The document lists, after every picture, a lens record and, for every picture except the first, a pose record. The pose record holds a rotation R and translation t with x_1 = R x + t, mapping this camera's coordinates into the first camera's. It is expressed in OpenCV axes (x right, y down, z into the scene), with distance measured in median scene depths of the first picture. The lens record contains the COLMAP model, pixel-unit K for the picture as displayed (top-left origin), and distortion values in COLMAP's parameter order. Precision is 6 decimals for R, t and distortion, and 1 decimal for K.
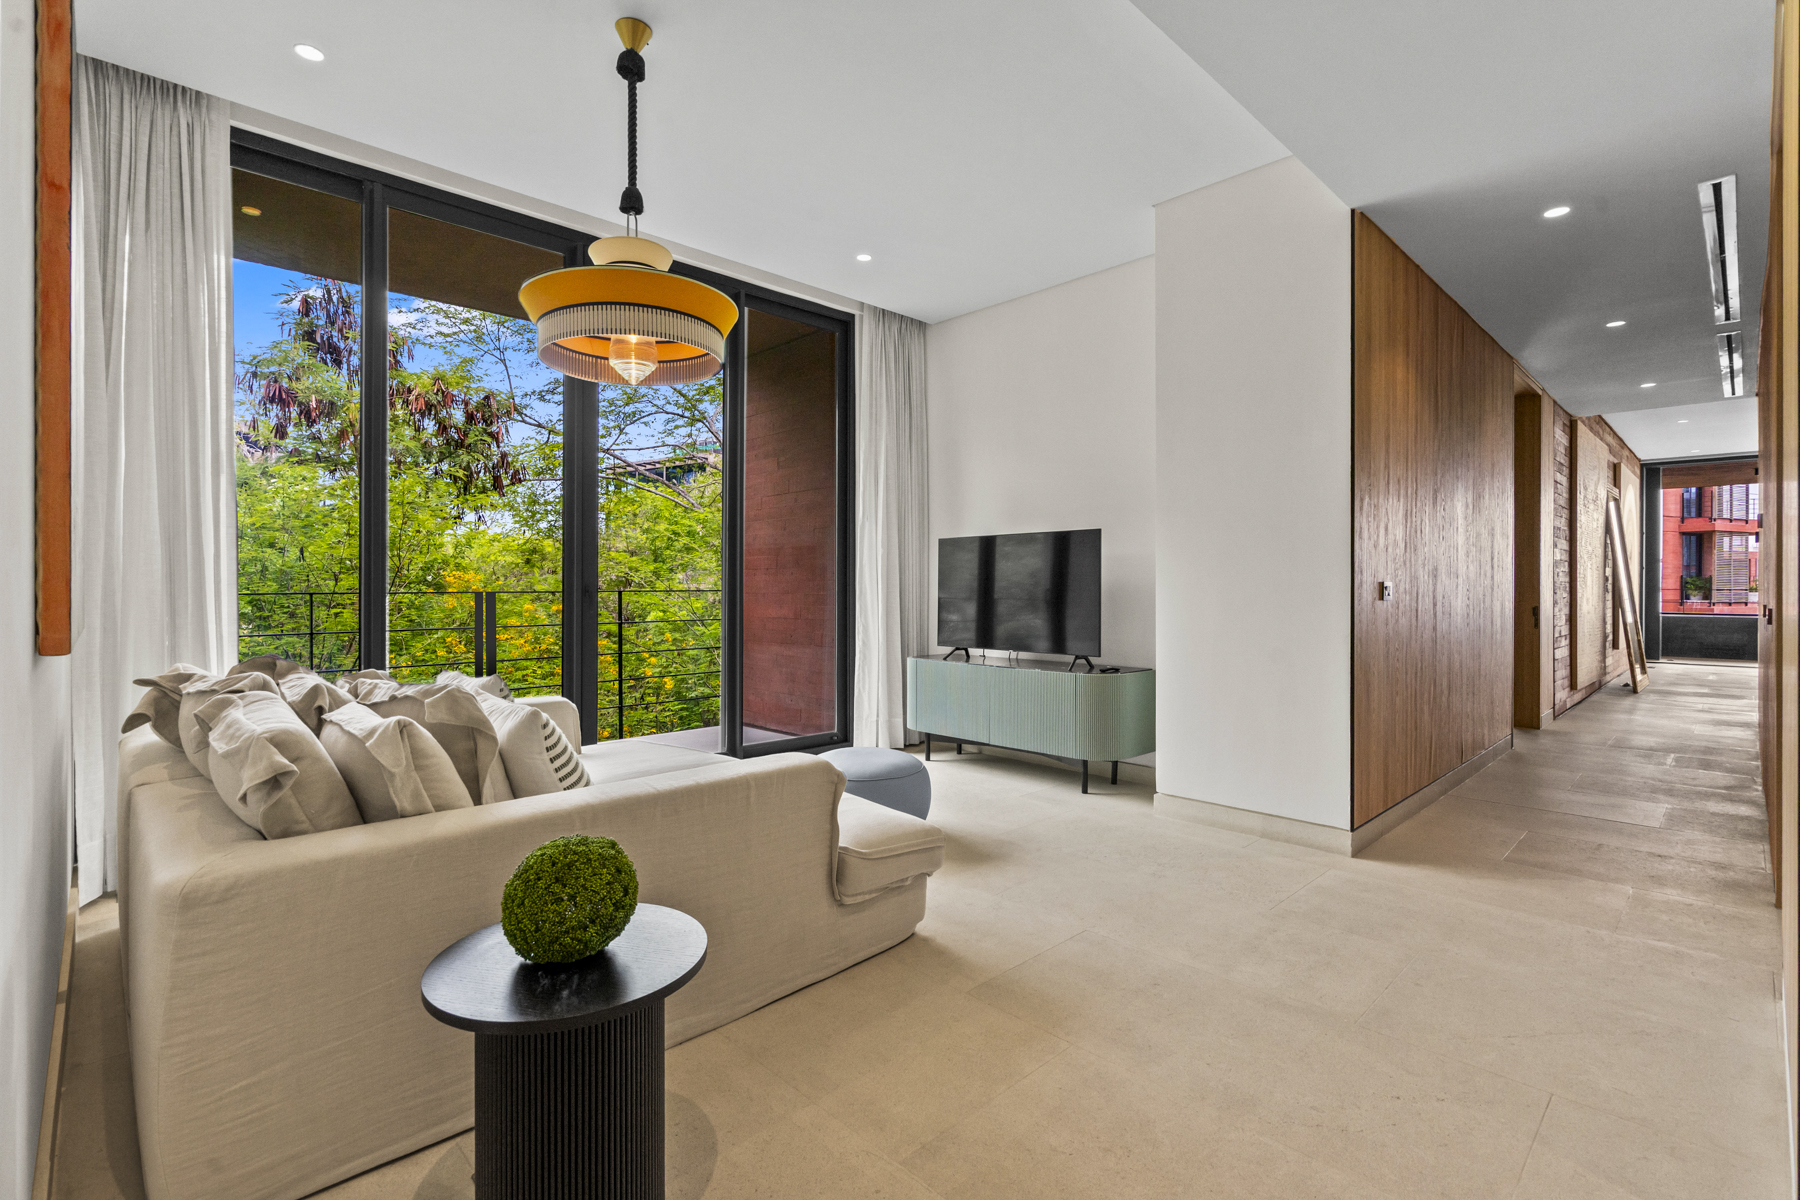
lens RADIAL K [[816.0, 0, 894.0], [0, 816.0, 580.5], [0, 0, 1]] dist [-0.000464, 0.000579]
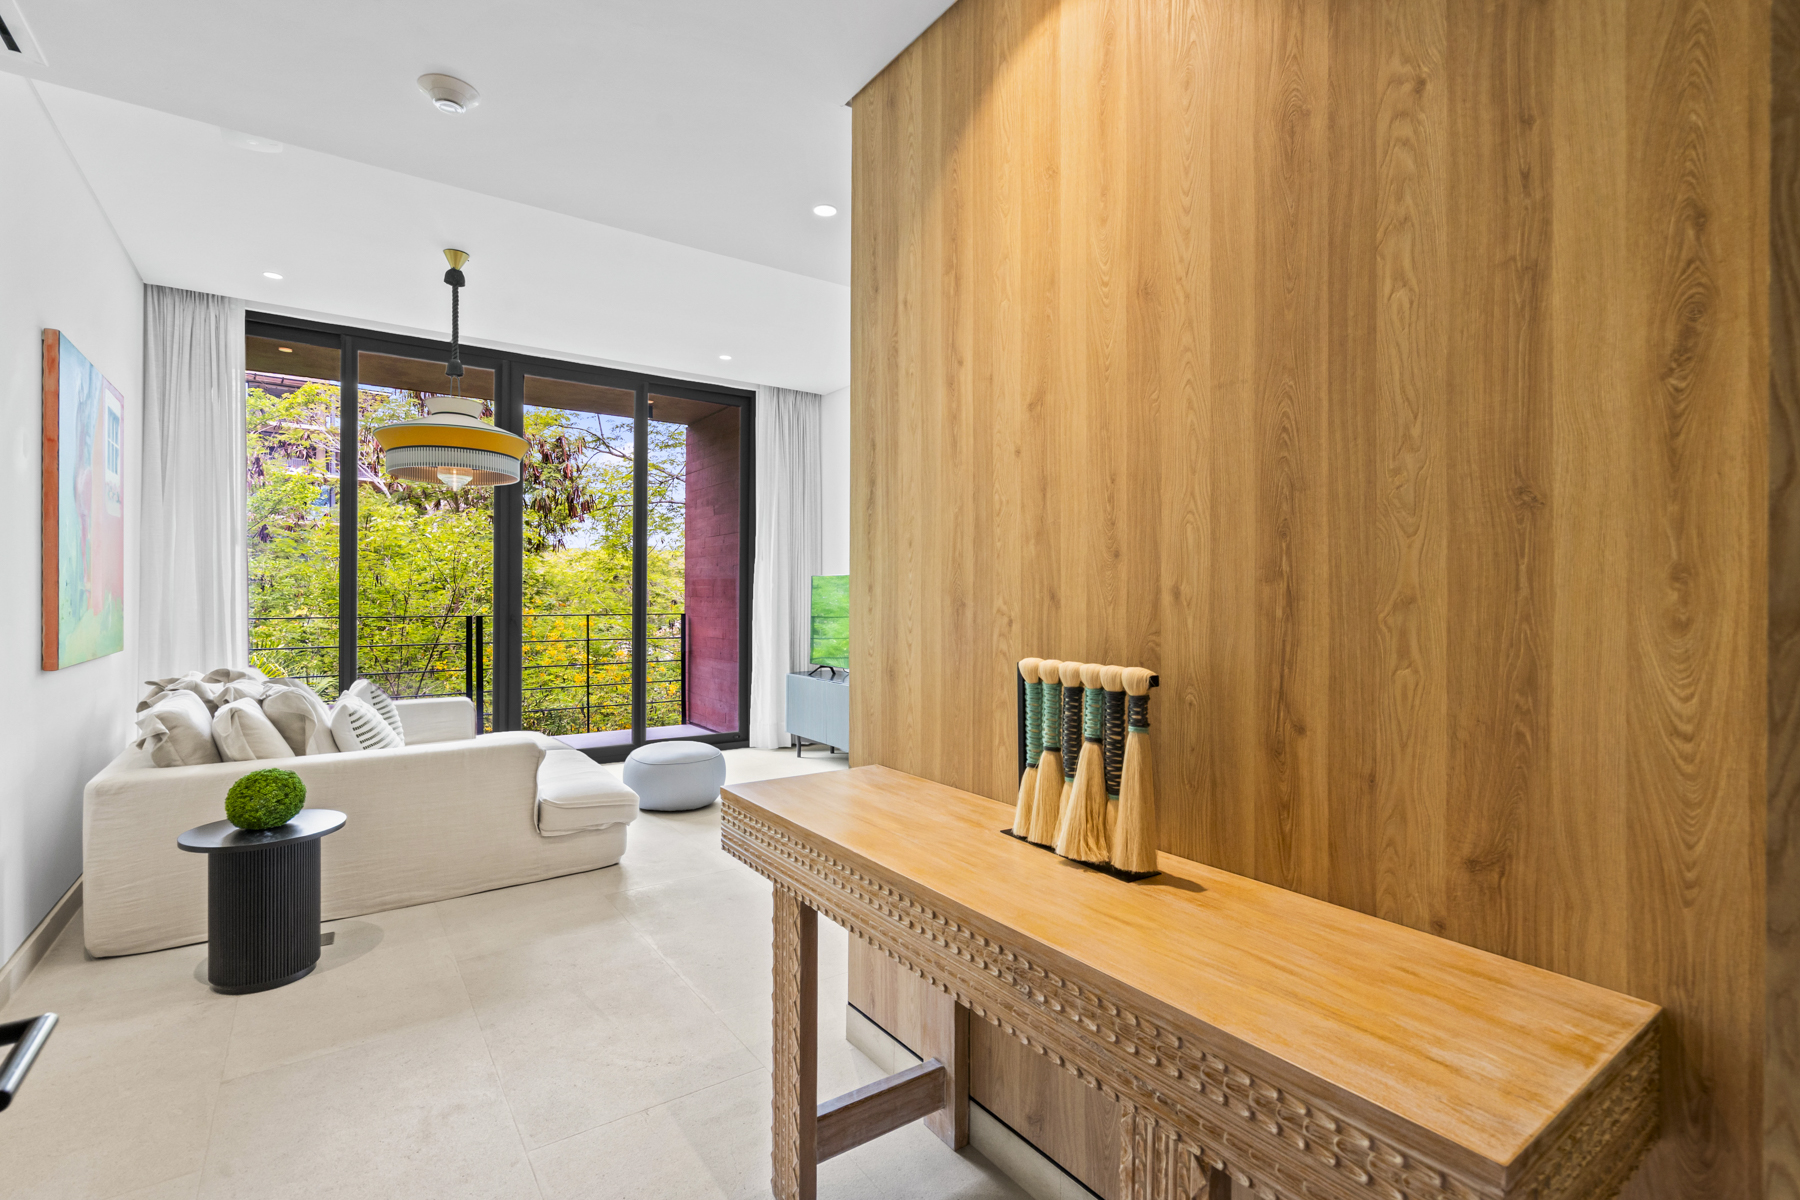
lens RADIAL K [[818.4, 0, 903.3], [0, 818.4, 592.8], [0, 0, 1]] dist [-0.001113, 0.000077]
pose [[0.988994, 0.005585, -0.147853, 0.660151], [-0.004869, 0.999975, 0.005205, -0.059296], [0.147878, -0.004428, 0.988996, -0.336957]]
